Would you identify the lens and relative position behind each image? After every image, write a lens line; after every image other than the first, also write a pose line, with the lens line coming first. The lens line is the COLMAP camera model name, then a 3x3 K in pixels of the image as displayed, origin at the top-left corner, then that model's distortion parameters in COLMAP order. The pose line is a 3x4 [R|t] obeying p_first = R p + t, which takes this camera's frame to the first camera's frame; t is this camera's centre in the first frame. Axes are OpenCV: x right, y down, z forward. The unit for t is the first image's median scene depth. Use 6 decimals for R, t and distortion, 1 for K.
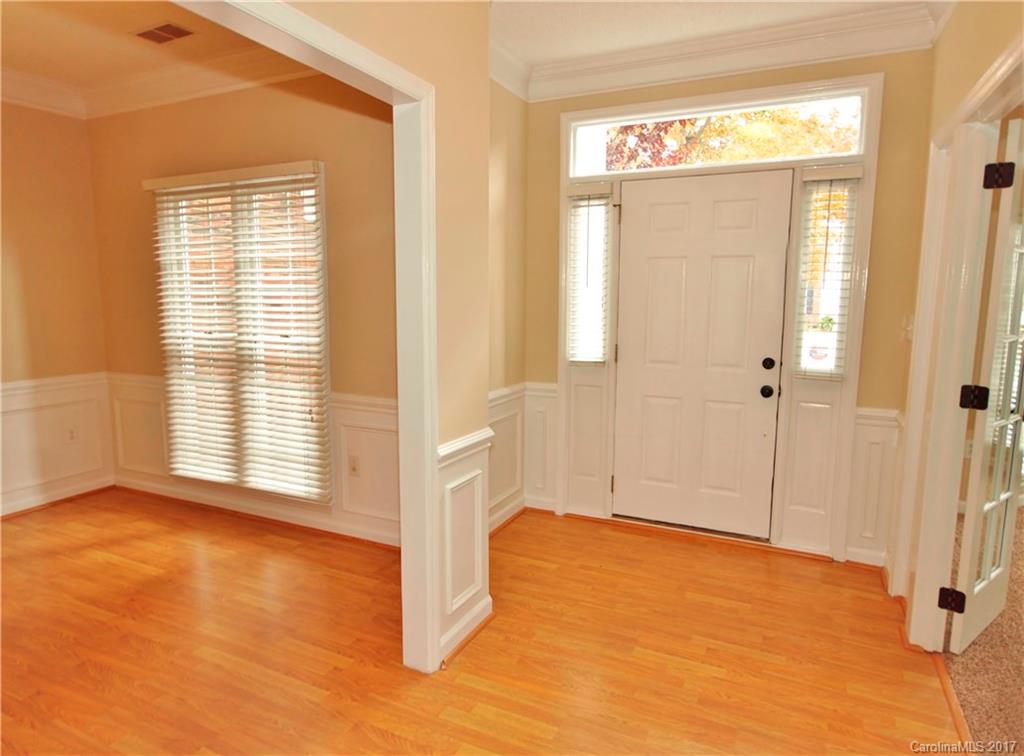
lens RADIAL K [[607.4, 0, 511.8], [0, 607.4, 377.0], [0, 0, 1]] dist [-0.003508, 0.000274]
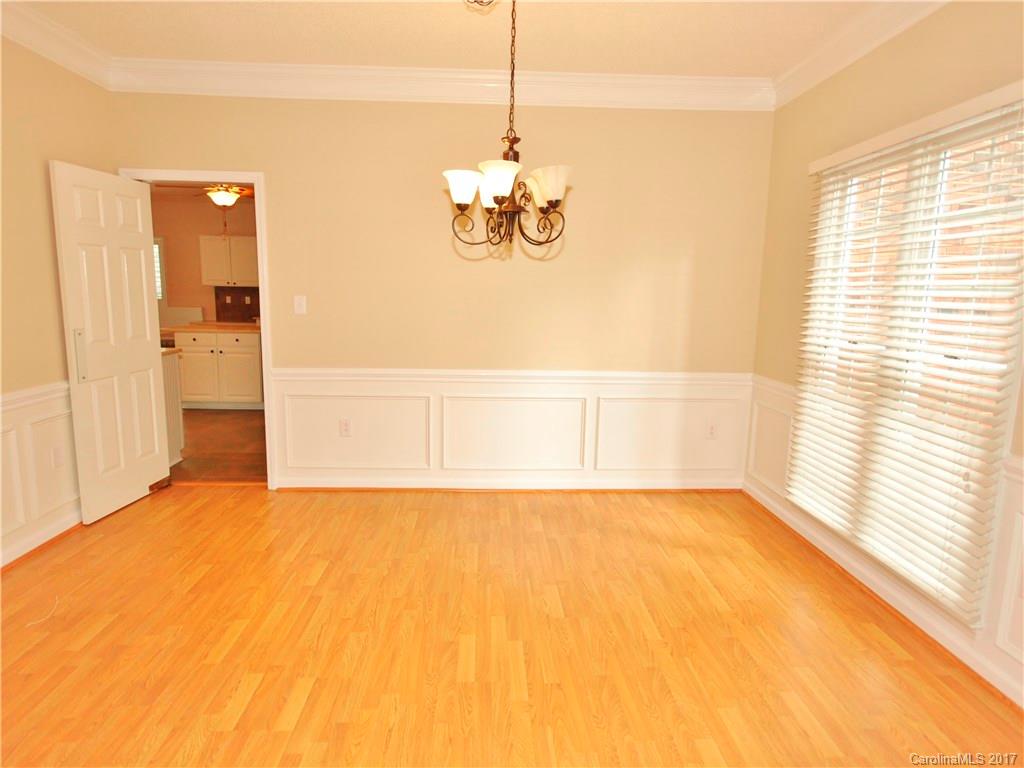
lens RADIAL K [[602.9, 0, 509.1], [0, 602.9, 386.4], [0, 0, 1]] dist [0.000680, 0.001620]
pose [[0.462626, 0.146728, -0.874327, -0.007196], [-0.139308, 0.985989, 0.091756, -0.026577], [0.875540, 0.079352, 0.476584, 0.239243]]
